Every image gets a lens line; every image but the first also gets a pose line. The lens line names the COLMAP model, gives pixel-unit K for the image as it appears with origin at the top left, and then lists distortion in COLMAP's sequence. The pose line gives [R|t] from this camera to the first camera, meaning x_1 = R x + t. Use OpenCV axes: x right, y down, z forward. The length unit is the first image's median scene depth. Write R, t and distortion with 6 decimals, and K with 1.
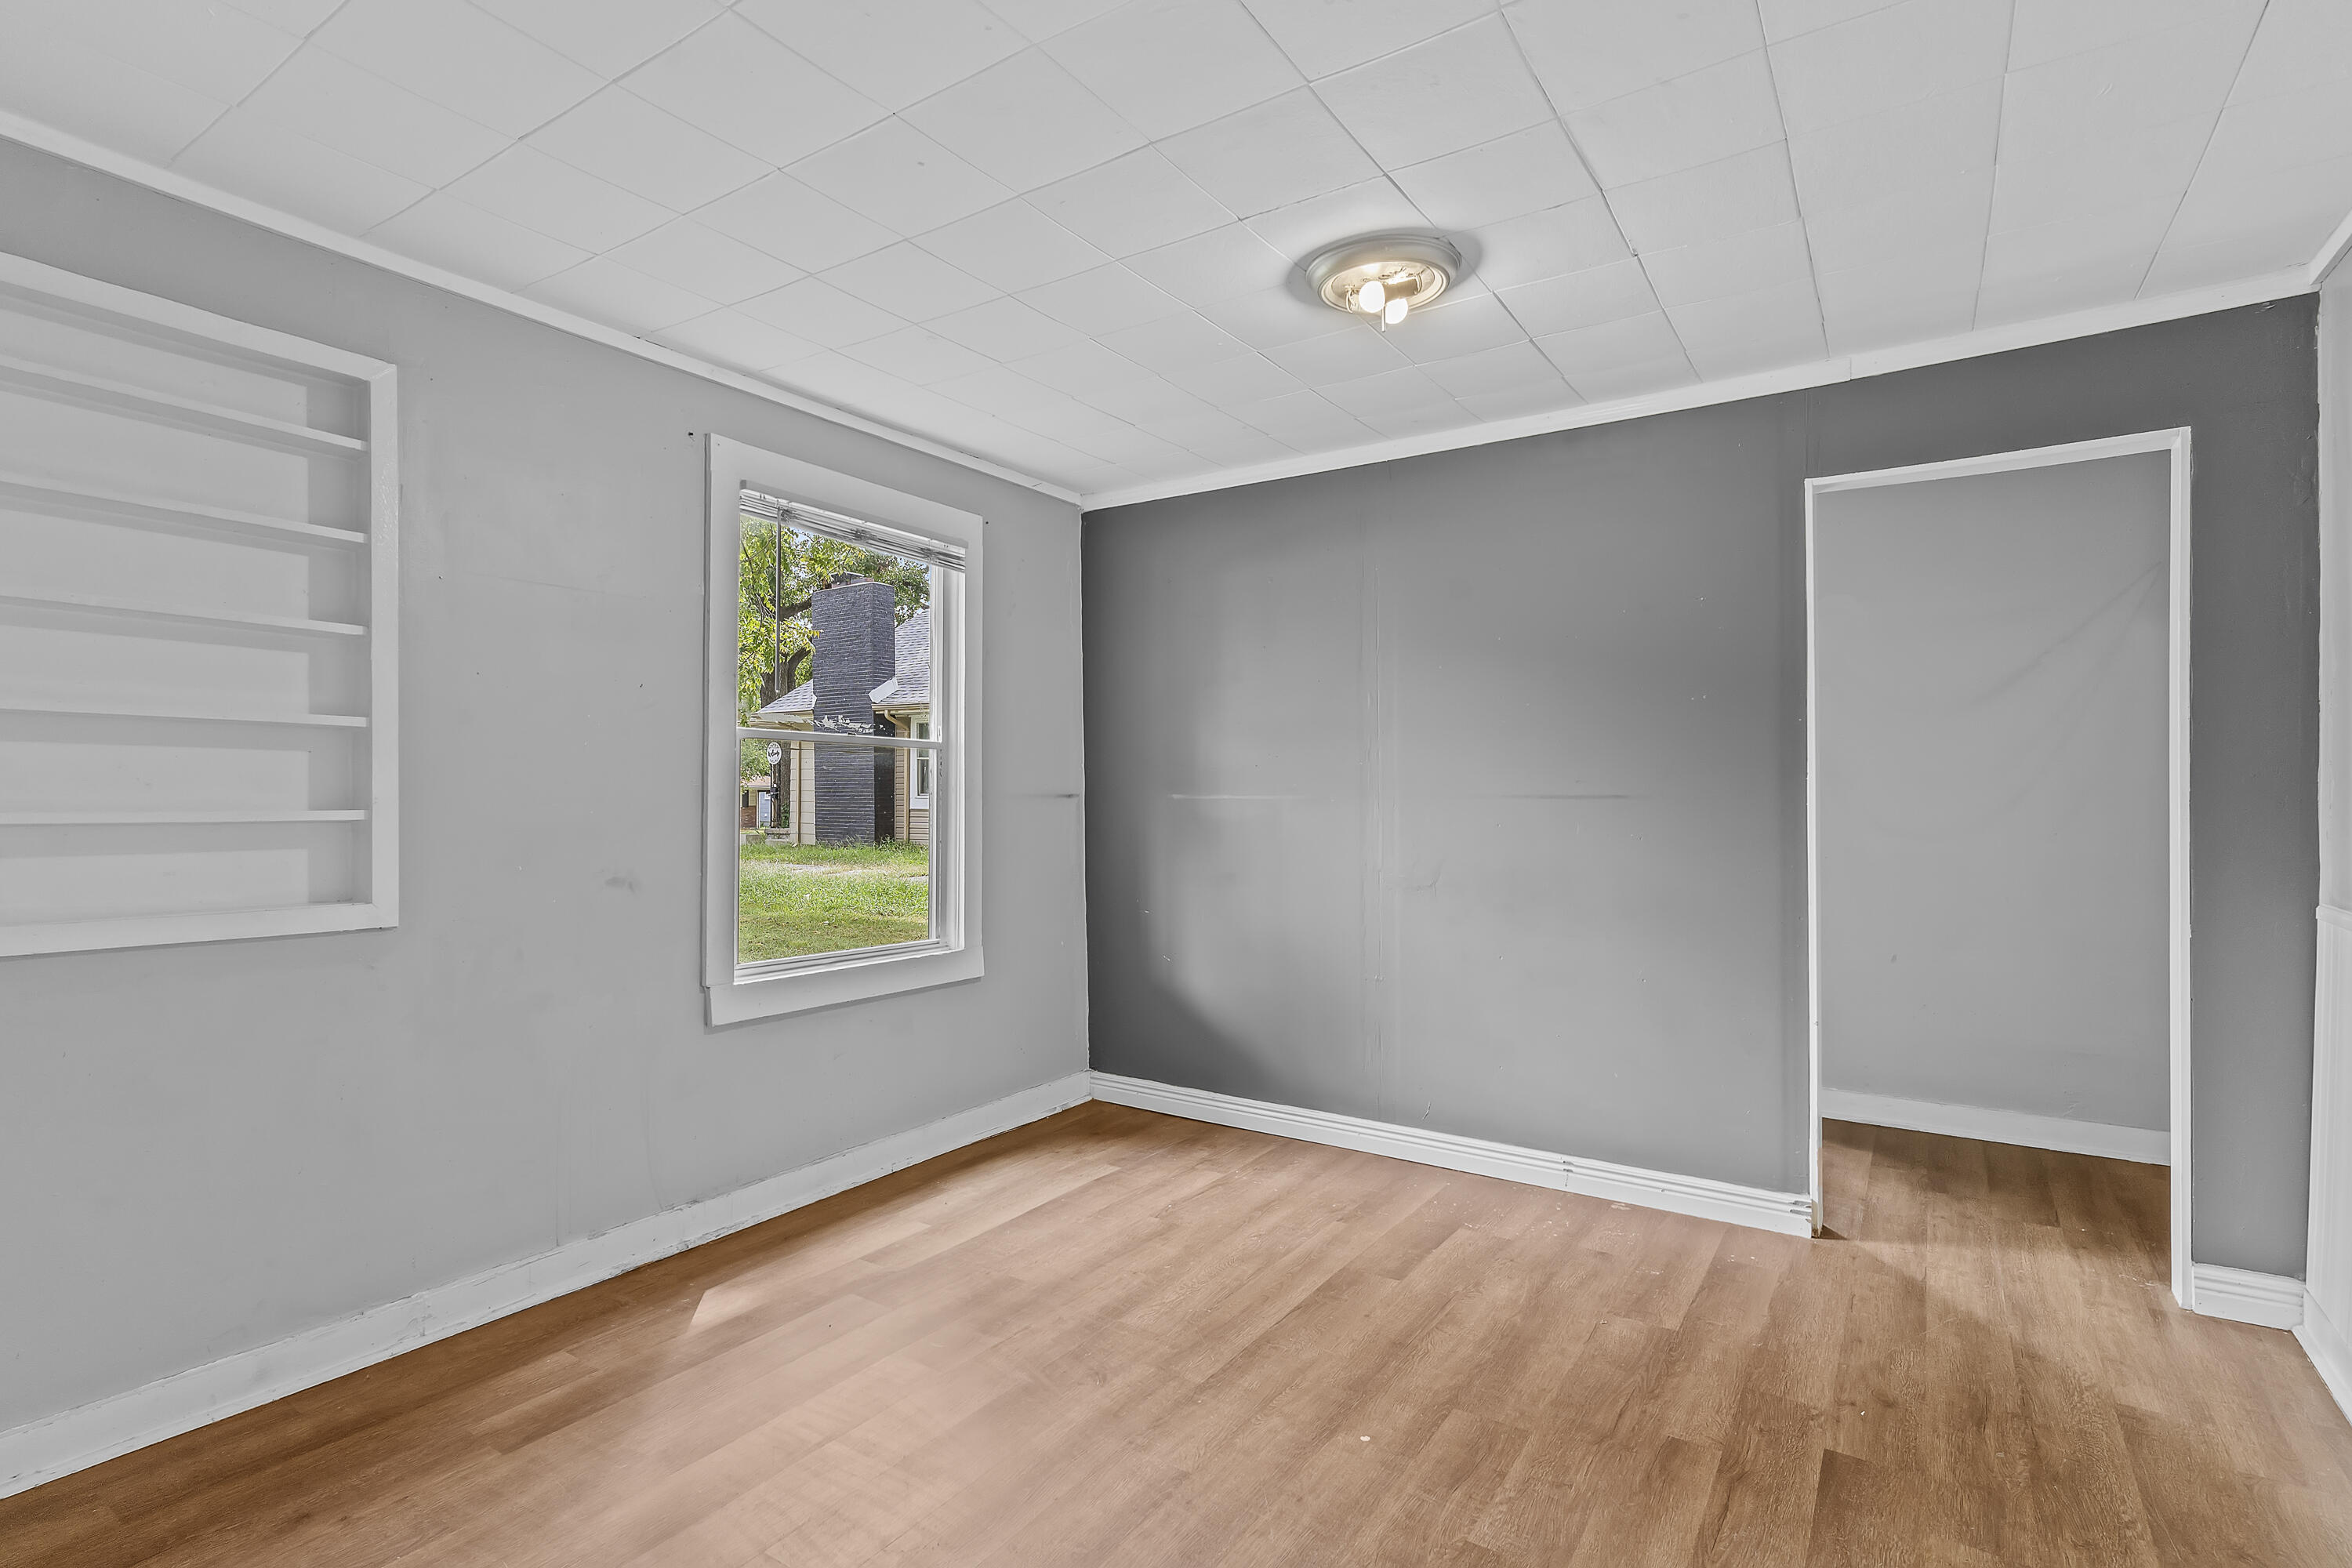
lens RADIAL K [[1149.7, 0, 1161.6], [0, 1149.7, 798.6], [0, 0, 1]] dist [0.008587, -0.004339]
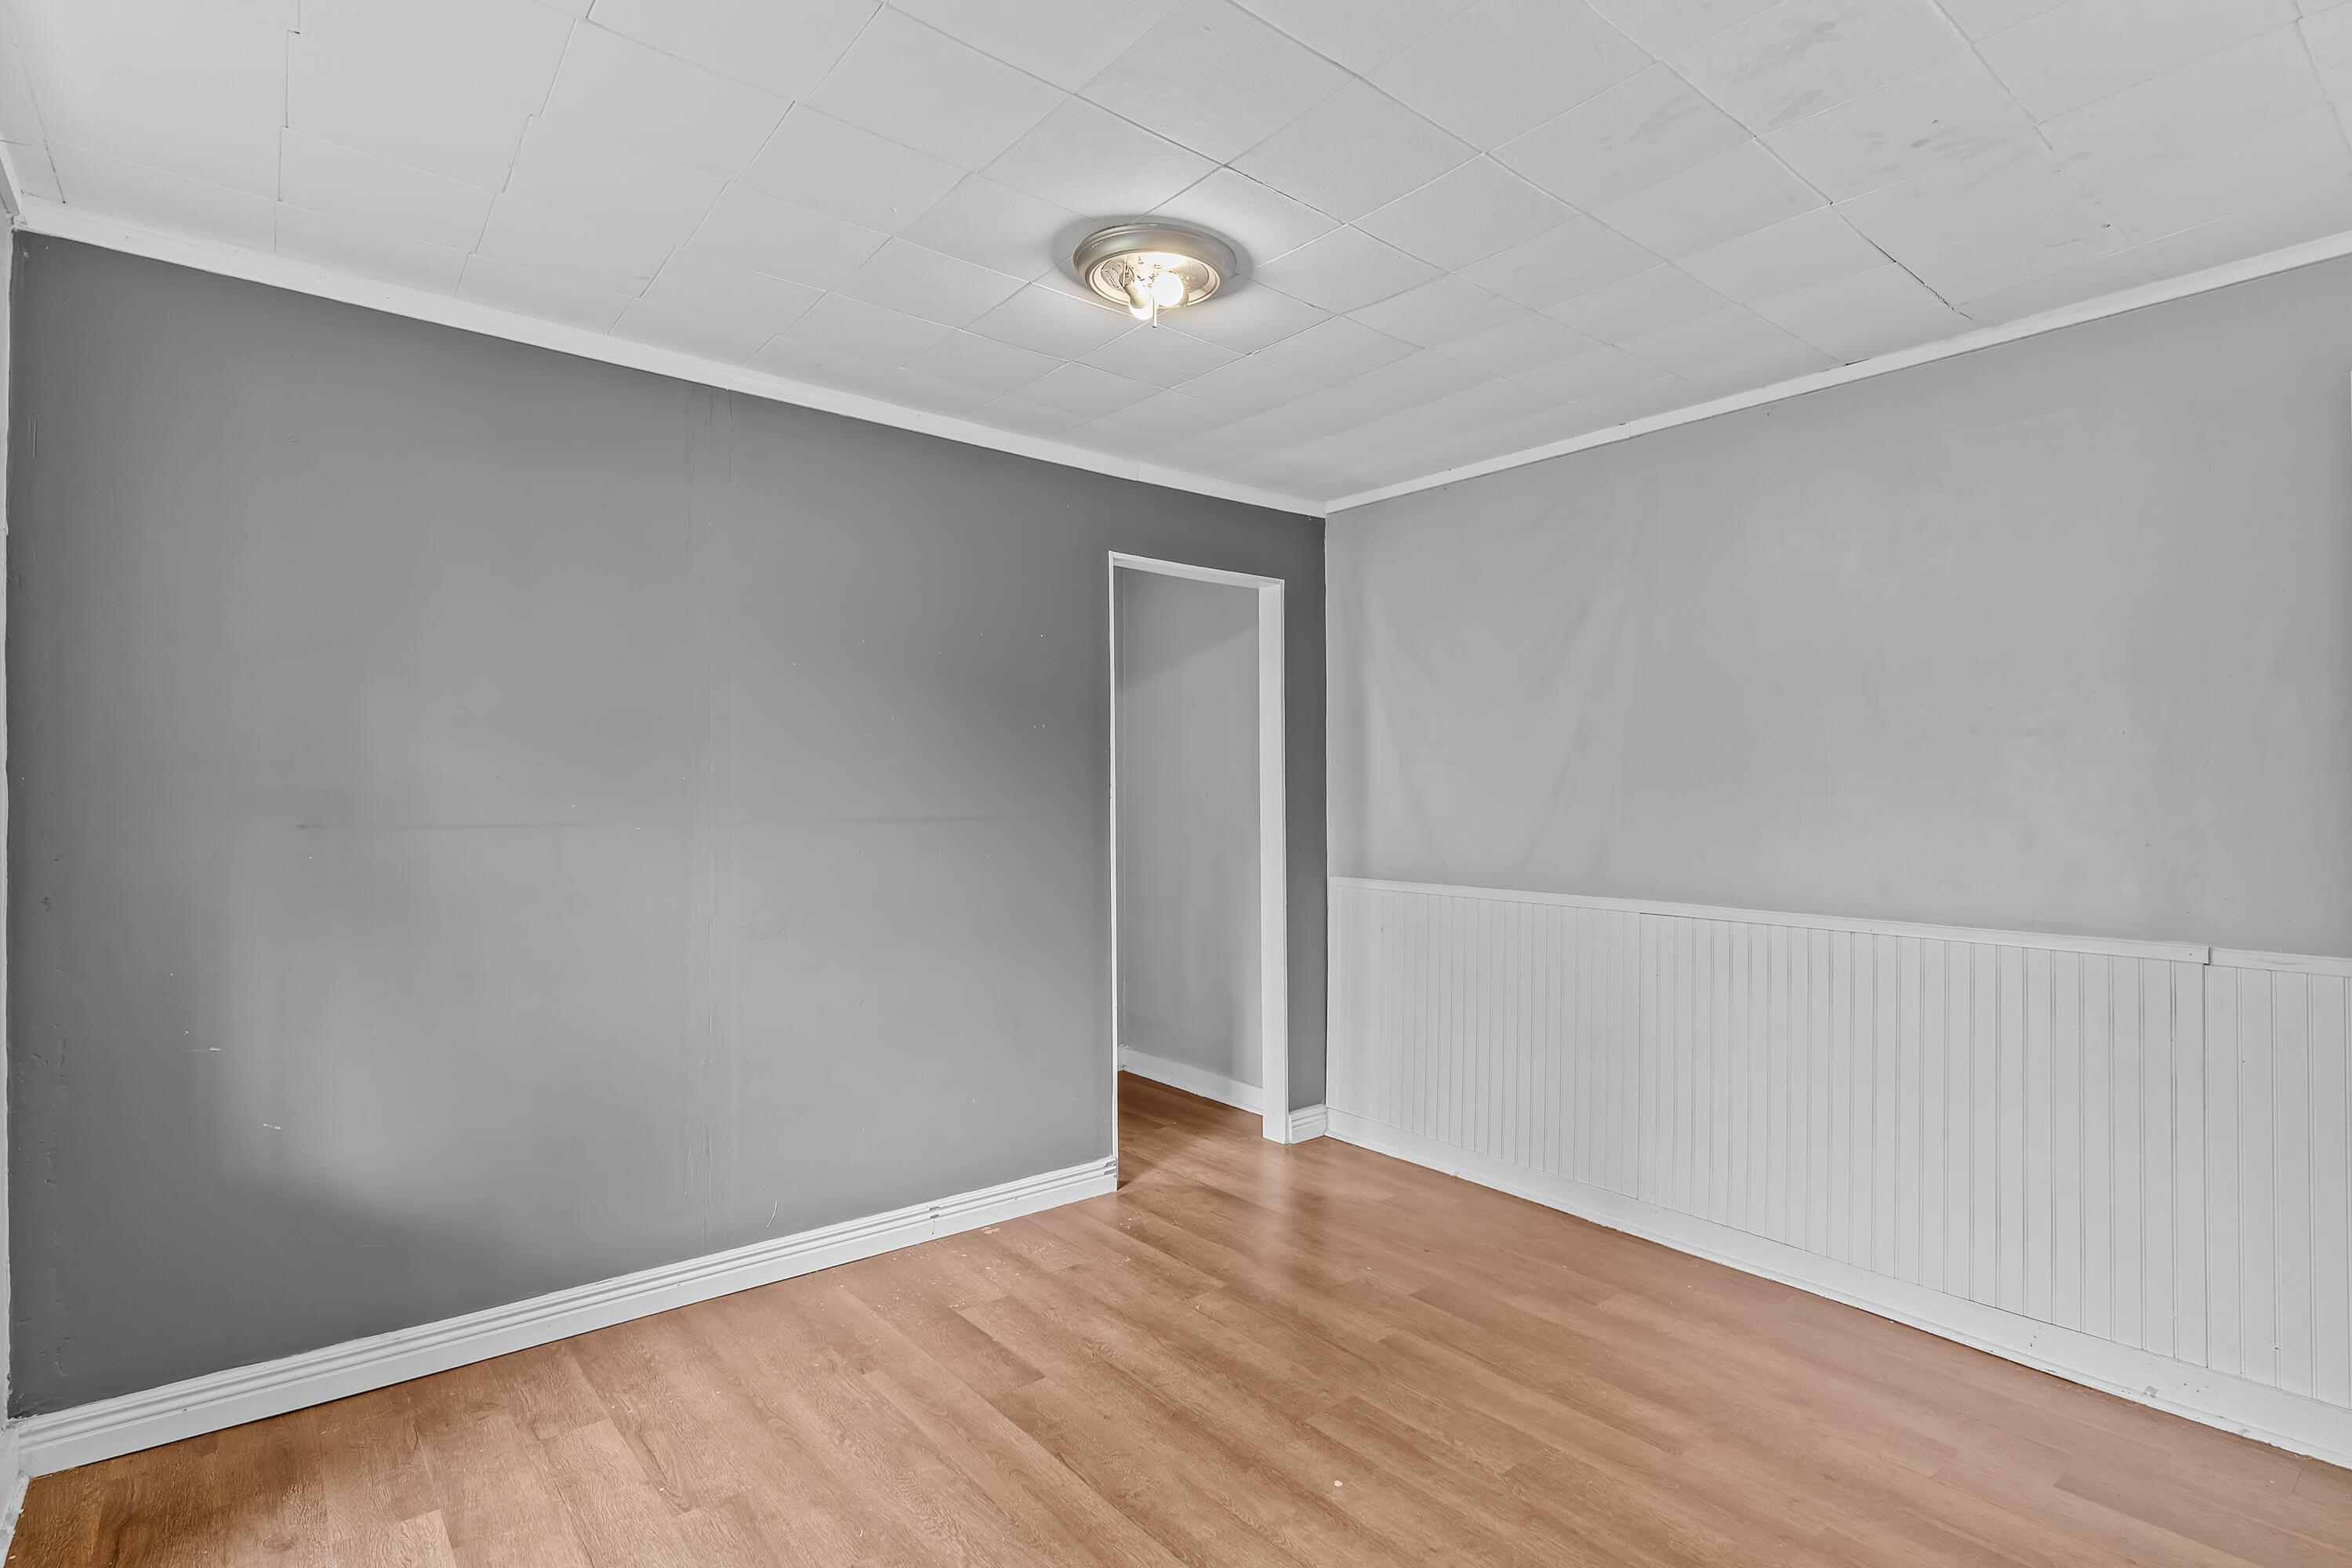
lens RADIAL K [[1149.7, 0, 1210.8], [0, 1149.7, 794.0], [0, 0, 1]] dist [0.008587, -0.004339]
pose [[0.269143, 0.008894, 0.963059, -0.588606], [0.009854, 0.999880, -0.011987, -0.012039], [-0.963050, 0.012716, 0.269023, 0.619091]]
